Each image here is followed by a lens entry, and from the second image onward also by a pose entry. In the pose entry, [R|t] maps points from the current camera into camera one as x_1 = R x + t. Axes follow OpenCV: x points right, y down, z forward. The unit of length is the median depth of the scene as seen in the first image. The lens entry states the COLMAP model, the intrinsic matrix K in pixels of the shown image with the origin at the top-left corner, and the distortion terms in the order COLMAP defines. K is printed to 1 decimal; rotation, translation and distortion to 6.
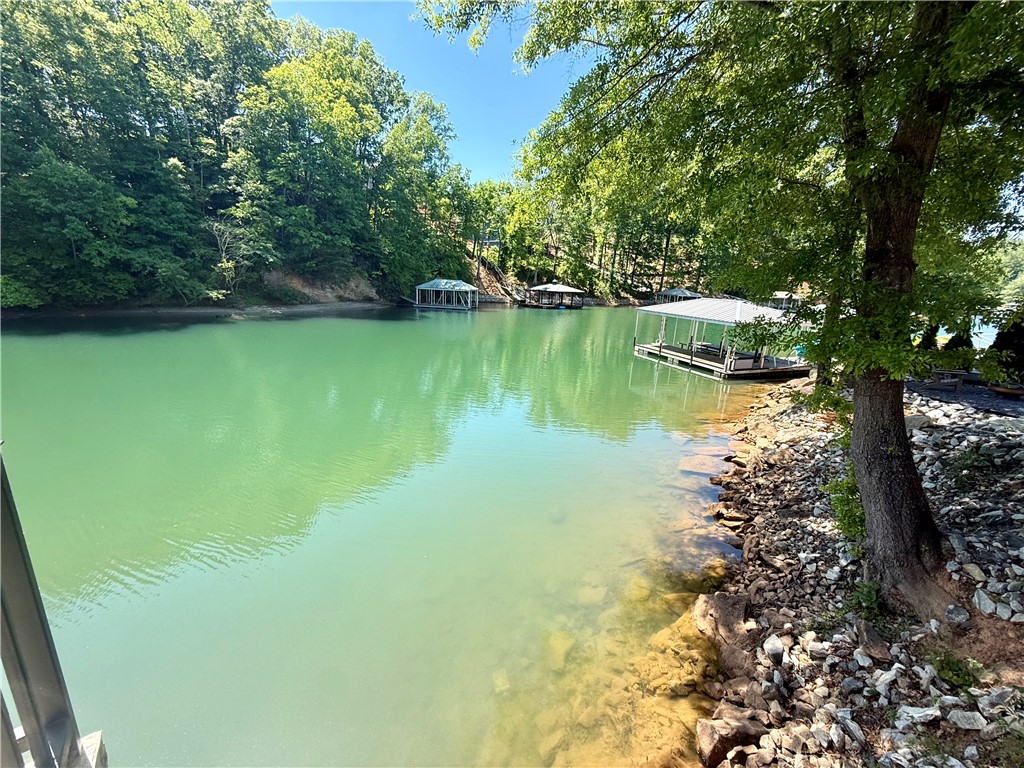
lens RADIAL K [[413.2, 0, 526.9], [0, 413.2, 383.3], [0, 0, 1]] dist [-0.004848, 0.001182]
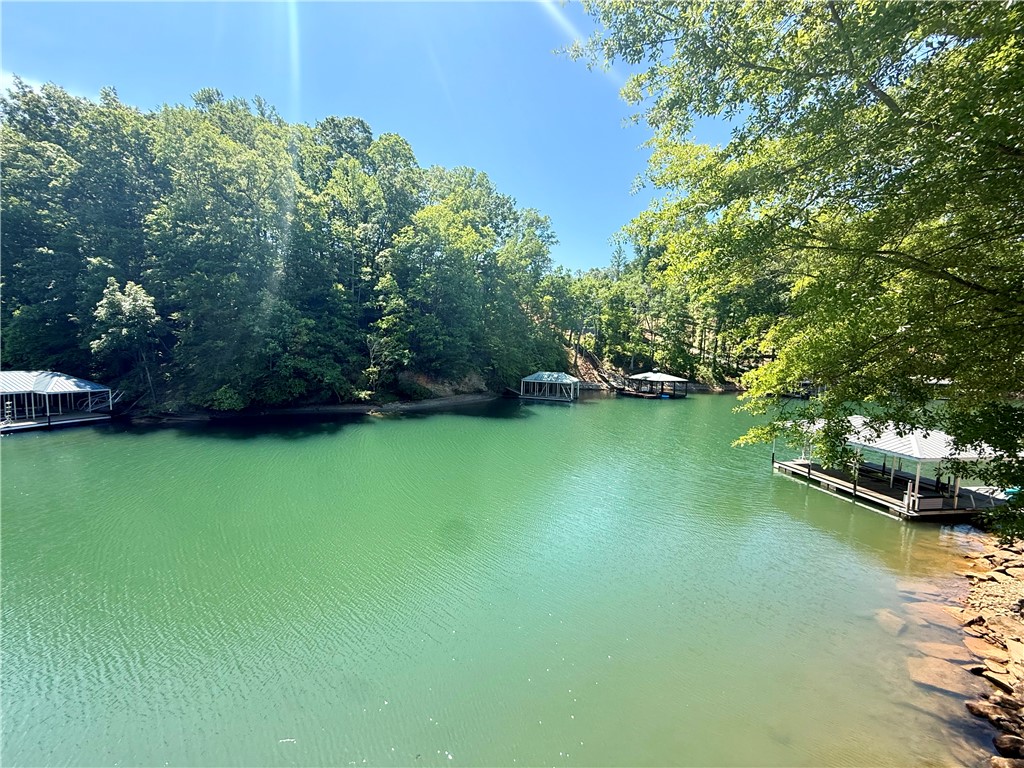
lens RADIAL K [[413.2, 0, 512.9], [0, 413.2, 381.0], [0, 0, 1]] dist [-0.004848, 0.001182]
pose [[0.972932, -0.004131, -0.231056, -0.045997], [-0.037730, 0.983585, -0.176459, -0.042898], [0.227992, 0.180401, 0.956805, -0.022632]]
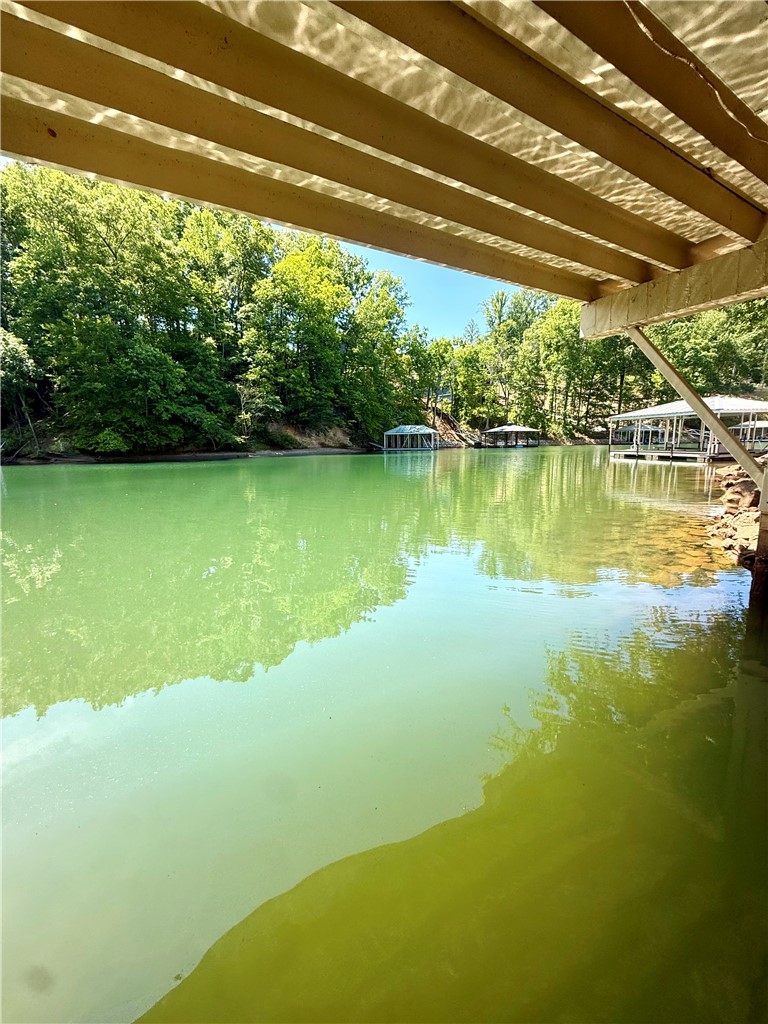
lens RADIAL K [[413.2, 0, 389.4], [0, 413.2, 508.8], [0, 0, 1]] dist [-0.004848, 0.001182]
pose [[0.981584, -0.034803, -0.187832, -0.053873], [0.017515, 0.995519, -0.092925, 0.078761], [0.190224, 0.087924, 0.977796, -0.075826]]
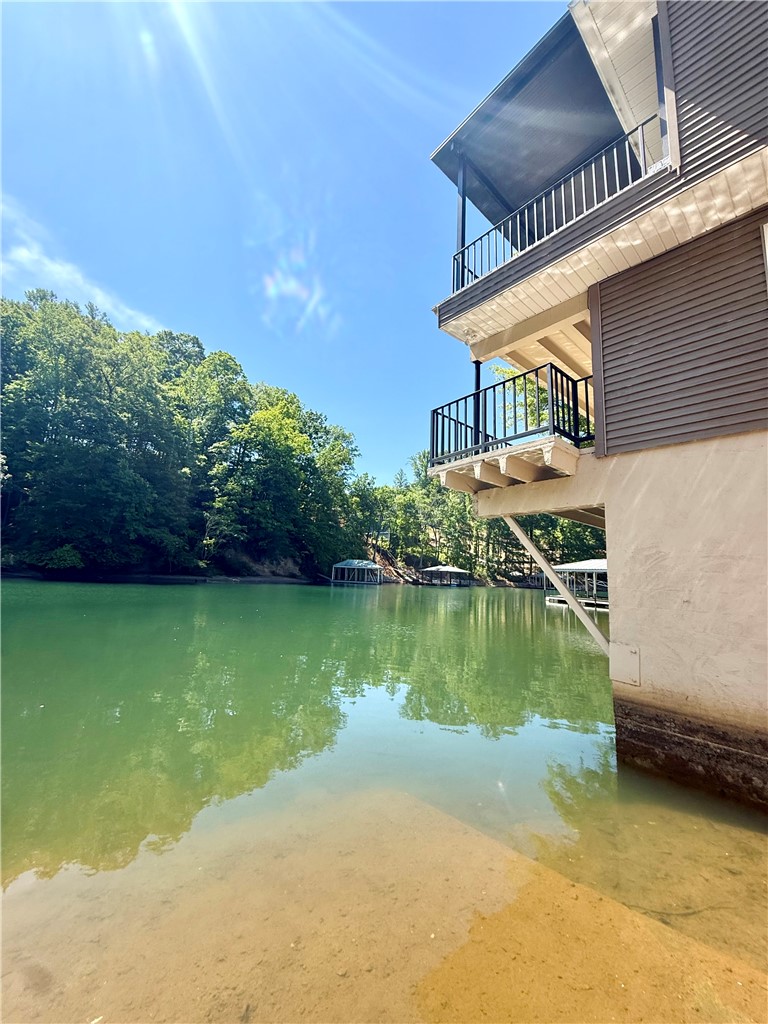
lens RADIAL K [[413.2, 0, 390.6], [0, 413.2, 506.5], [0, 0, 1]] dist [-0.004848, 0.001182]
pose [[0.999896, -0.000126, 0.014389, -0.126929], [0.005886, 0.916078, -0.400956, 0.089622], [-0.013131, 0.400999, 0.915984, -0.155521]]
